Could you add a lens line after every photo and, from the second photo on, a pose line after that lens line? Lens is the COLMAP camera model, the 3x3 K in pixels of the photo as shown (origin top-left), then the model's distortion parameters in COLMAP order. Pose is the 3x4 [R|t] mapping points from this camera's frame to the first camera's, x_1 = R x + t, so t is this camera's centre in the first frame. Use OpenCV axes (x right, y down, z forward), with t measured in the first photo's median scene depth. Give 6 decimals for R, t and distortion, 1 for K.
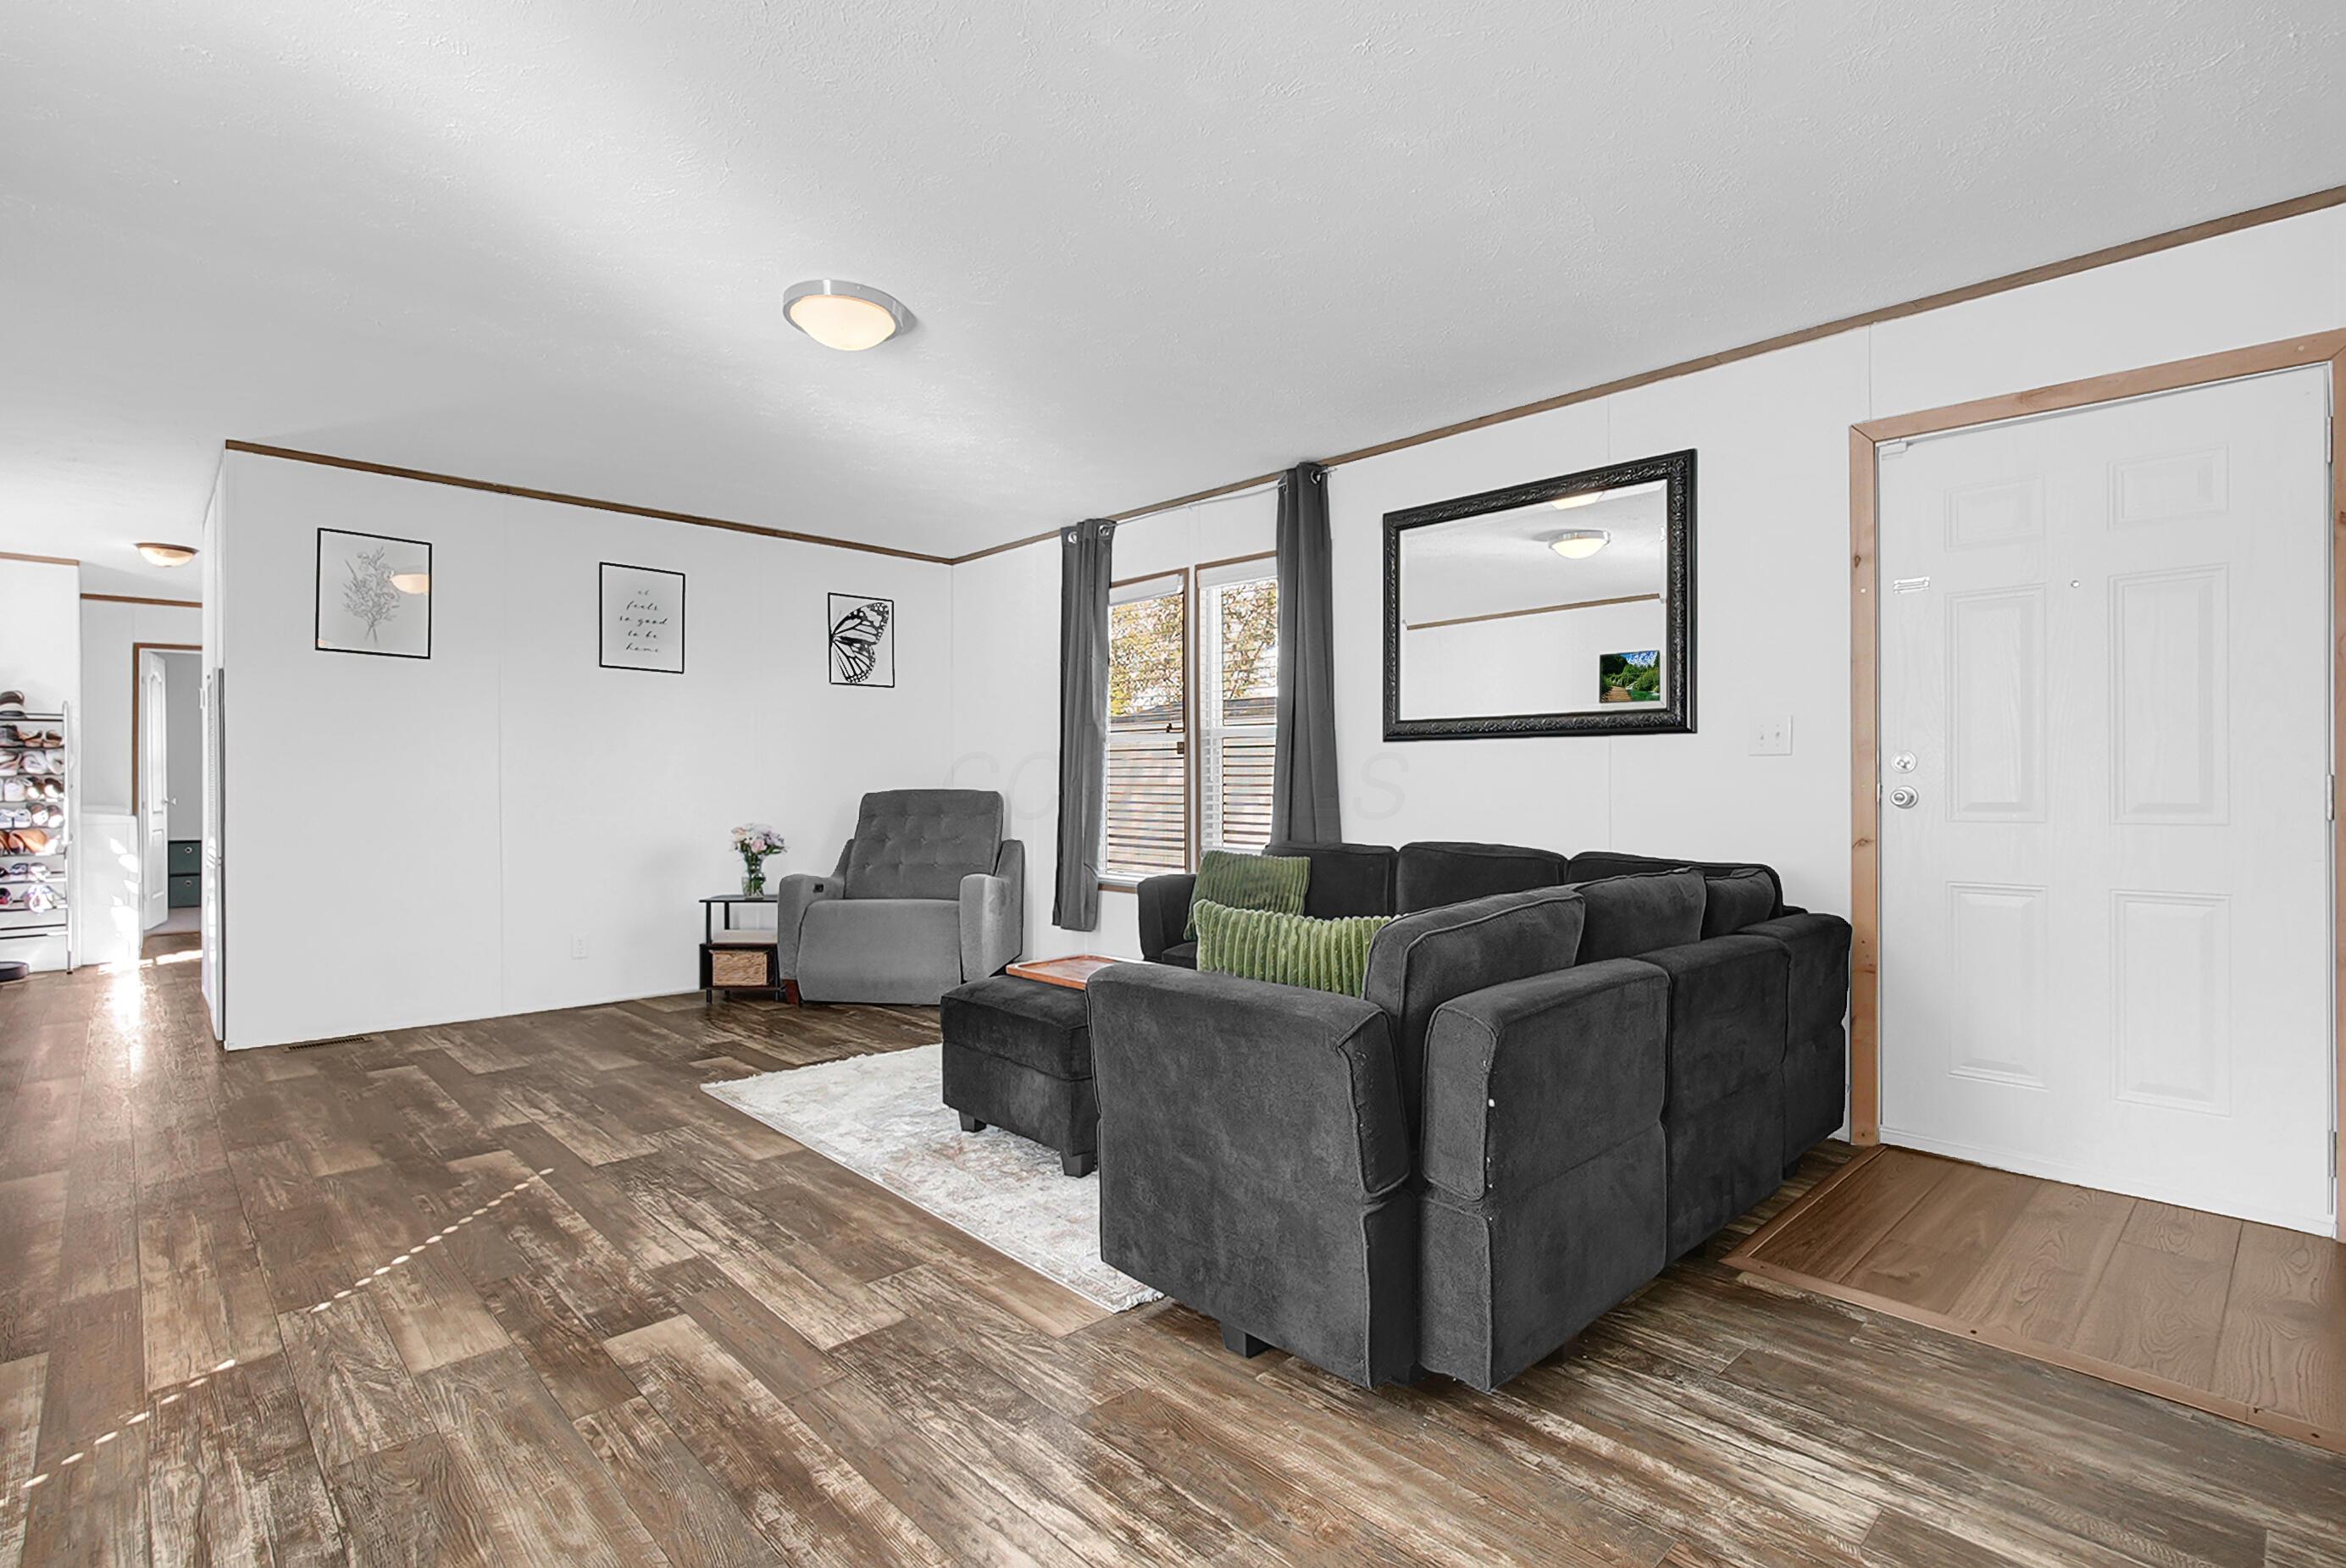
lens RADIAL K [[1110.7, 0, 1161.1], [0, 1110.7, 790.5], [0, 0, 1]] dist [-0.012039, 0.005358]
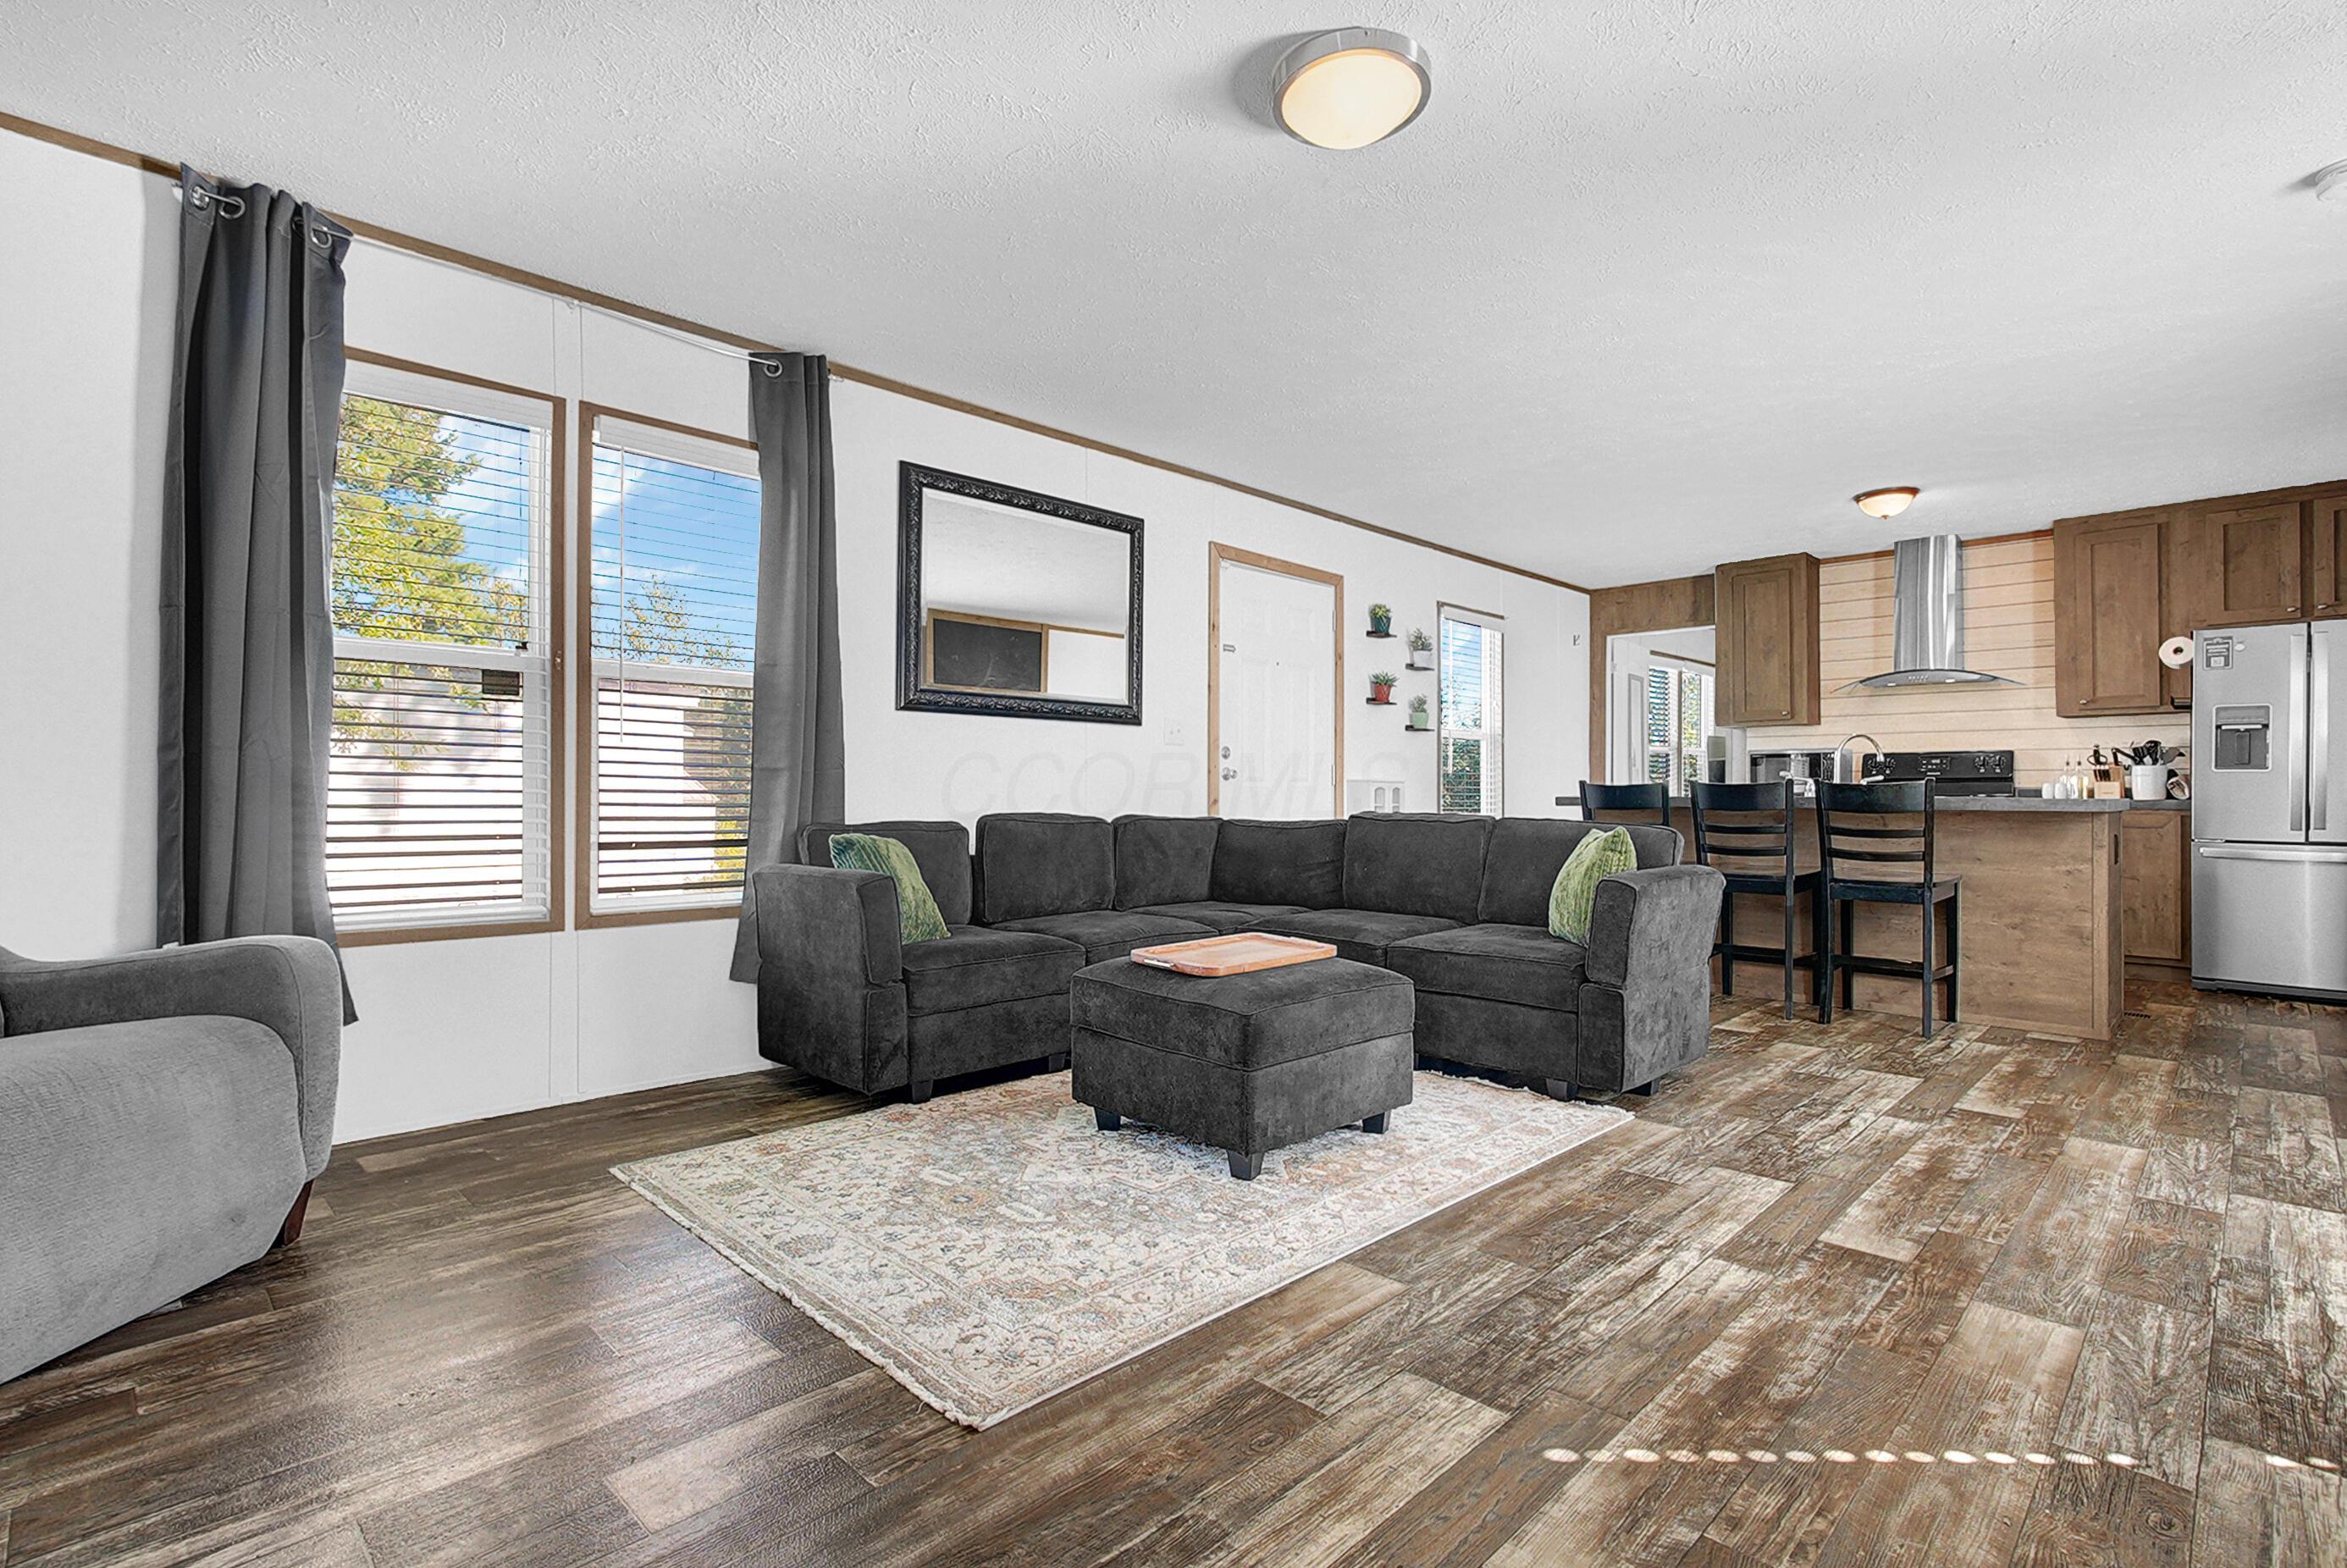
lens RADIAL K [[1111.2, 0, 1180.7], [0, 1111.2, 761.4], [0, 0, 1]] dist [-0.012039, 0.005358]
pose [[-0.034203, 0.028481, 0.999009, -1.401733], [0.002553, 0.999593, -0.028410, 0.051171], [-0.999412, 0.001579, -0.034261, 1.568705]]
